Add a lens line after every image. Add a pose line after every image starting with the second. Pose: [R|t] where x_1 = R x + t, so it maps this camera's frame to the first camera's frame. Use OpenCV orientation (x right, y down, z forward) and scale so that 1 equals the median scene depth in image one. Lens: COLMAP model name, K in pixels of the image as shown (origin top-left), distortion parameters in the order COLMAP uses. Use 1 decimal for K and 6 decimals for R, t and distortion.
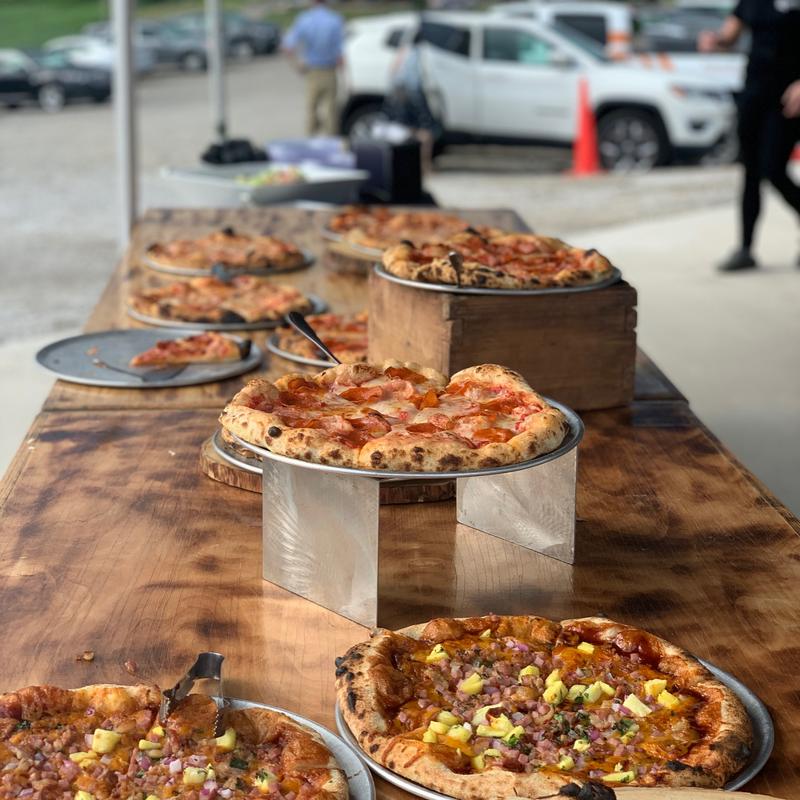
lens RADIAL K [[1672.4, 0, 400.0], [0, 1672.4, 400.0], [0, 0, 1]] dist [0.088212, -0.118133]
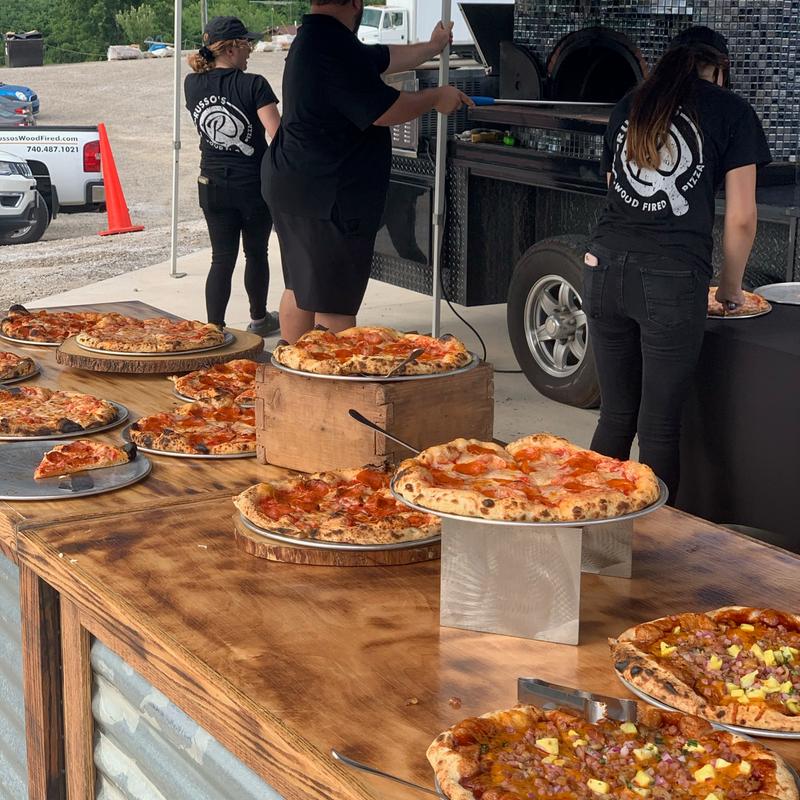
lens RADIAL K [[1672.4, 0, 400.0], [0, 1672.4, 400.0], [0, 0, 1]] dist [0.088212, -0.118133]
pose [[0.888455, -0.103789, 0.447074, -0.697807], [0.119836, 0.992764, -0.007675, -0.057157], [-0.443042, 0.060394, 0.894464, -0.109156]]
